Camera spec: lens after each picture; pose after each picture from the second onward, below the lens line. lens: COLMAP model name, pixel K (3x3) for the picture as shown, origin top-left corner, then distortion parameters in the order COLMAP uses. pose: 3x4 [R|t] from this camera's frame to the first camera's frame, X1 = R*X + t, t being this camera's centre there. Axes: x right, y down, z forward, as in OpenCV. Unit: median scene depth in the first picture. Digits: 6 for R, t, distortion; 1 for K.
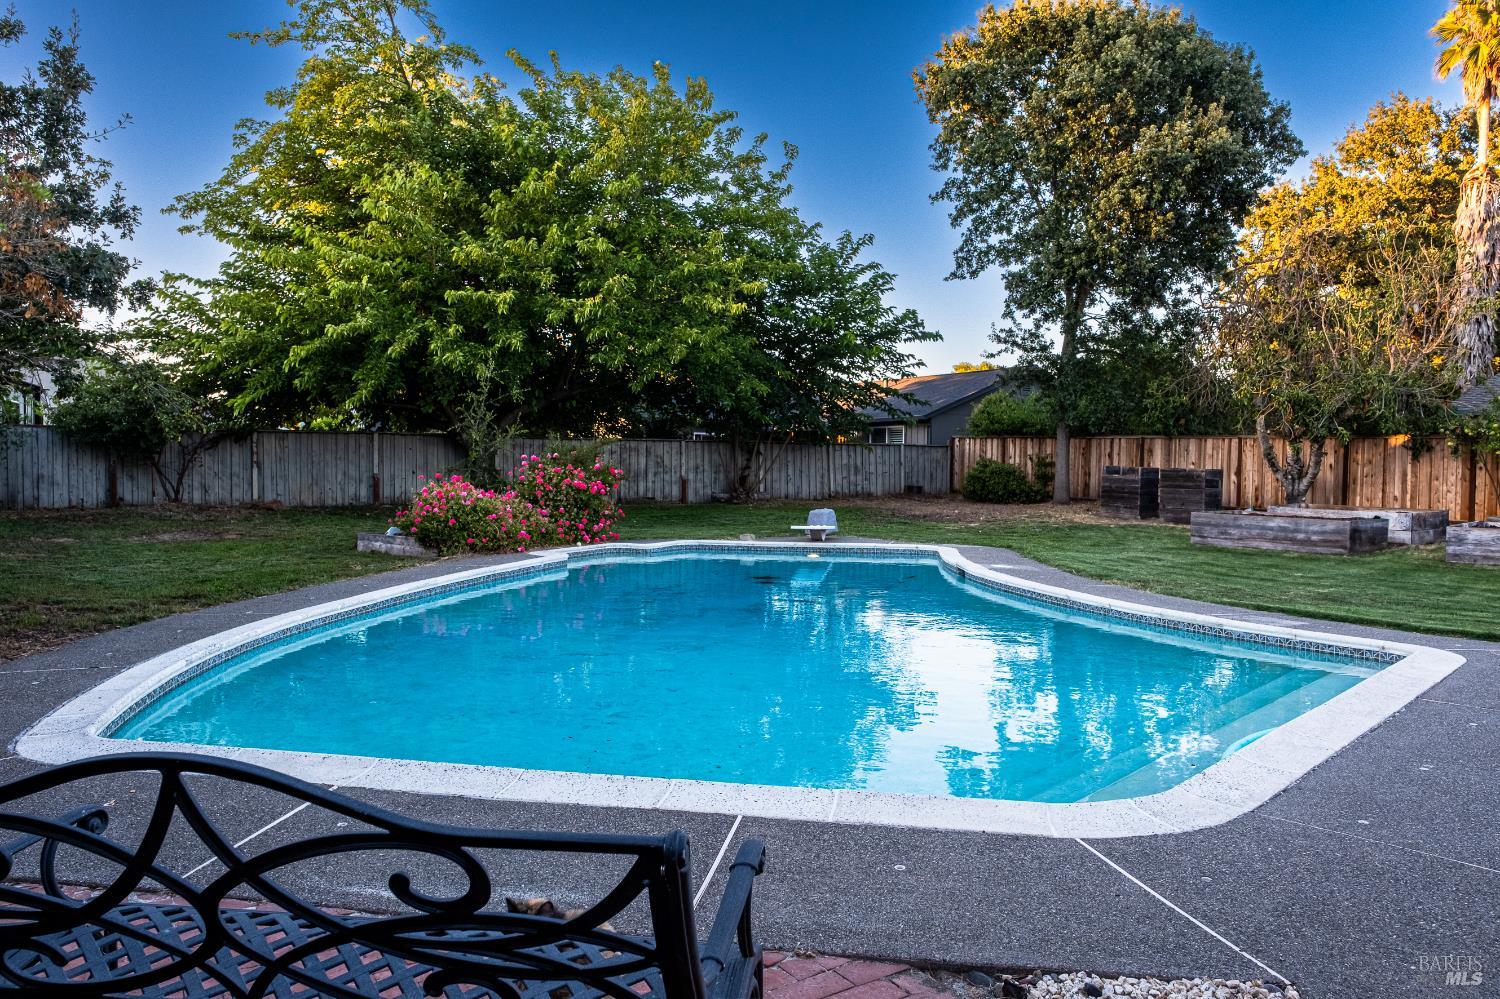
lens RADIAL K [[1002.2, 0, 753.5], [0, 1002.2, 506.1], [0, 0, 1]] dist [-0.041019, 0.023740]
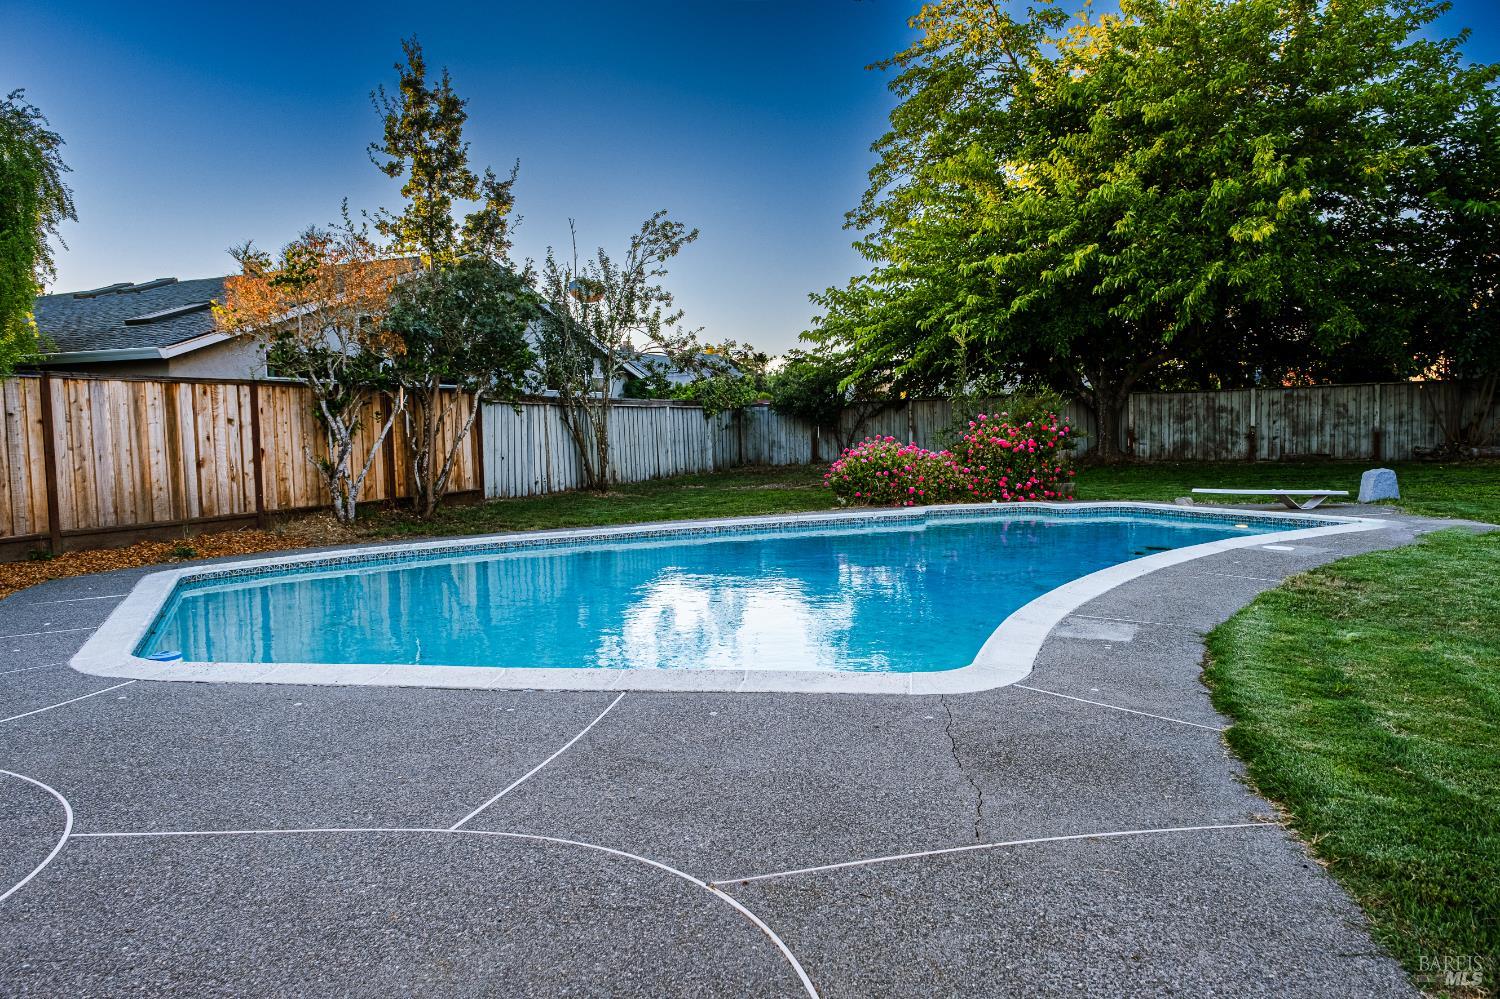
lens RADIAL K [[1002.2, 0, 744.6], [0, 1002.2, 494.2], [0, 0, 1]] dist [-0.041019, 0.023740]
pose [[0.576495, 0.026993, -0.816655, 0.381522], [-0.000672, 0.999470, 0.032561, -0.002085], [0.817100, -0.018222, 0.576207, 0.150001]]
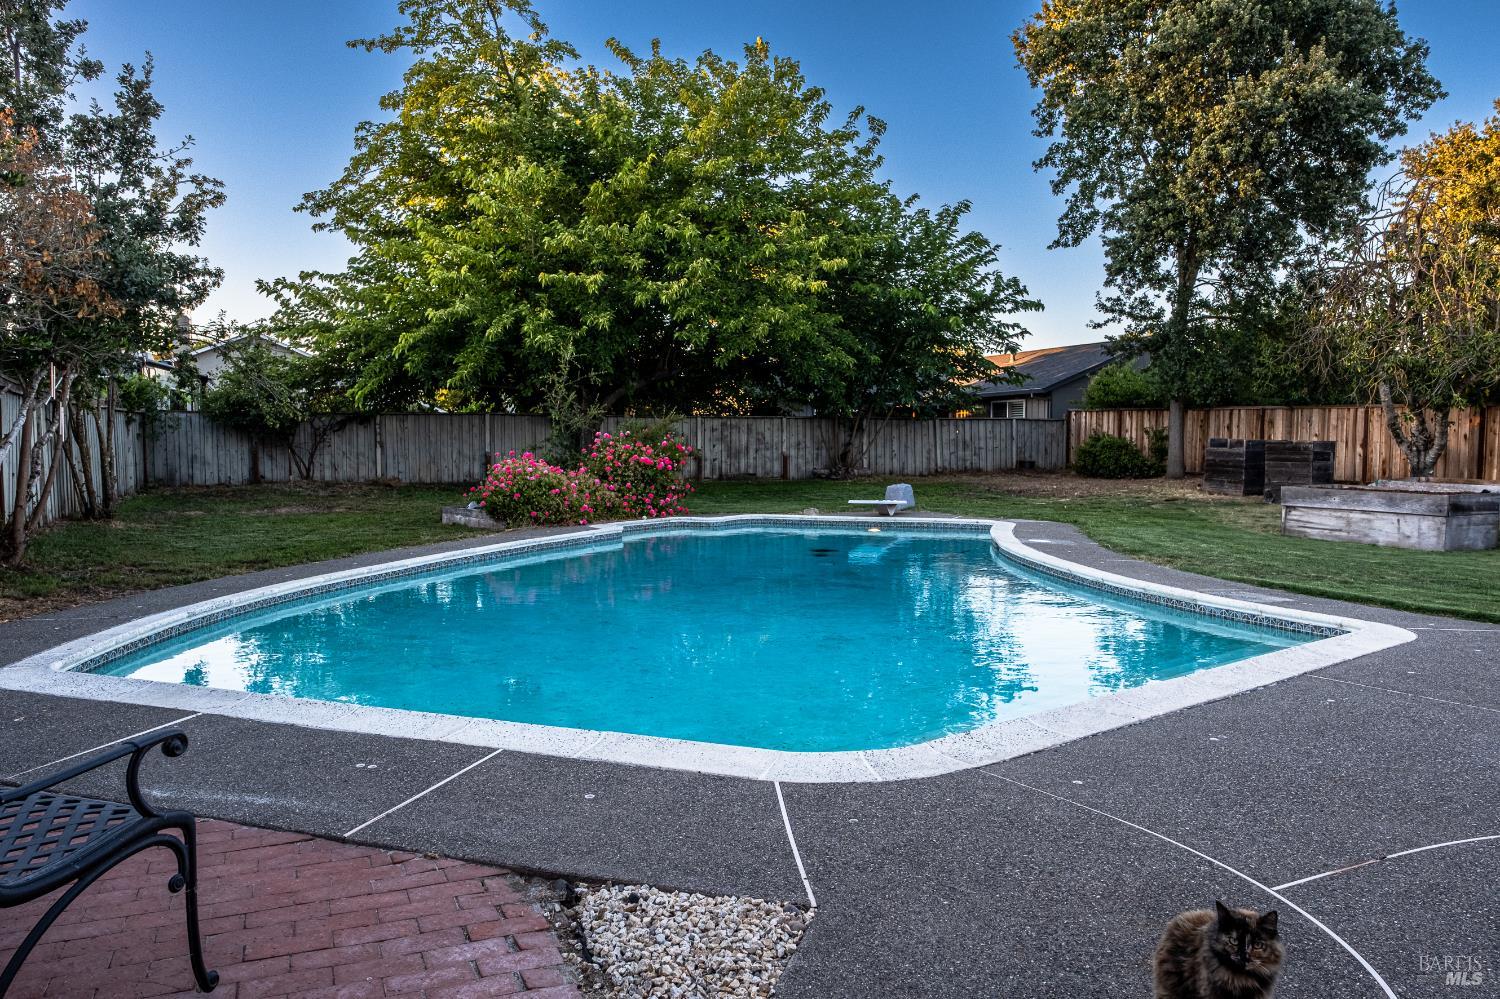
lens RADIAL K [[1002.2, 0, 753.6], [0, 1002.2, 504.5], [0, 0, 1]] dist [-0.041019, 0.023740]
pose [[0.987629, 0.000976, -0.156804, 0.075757], [0.002359, 0.999775, 0.021080, 0.001837], [0.156789, -0.021189, 0.987405, -0.010465]]
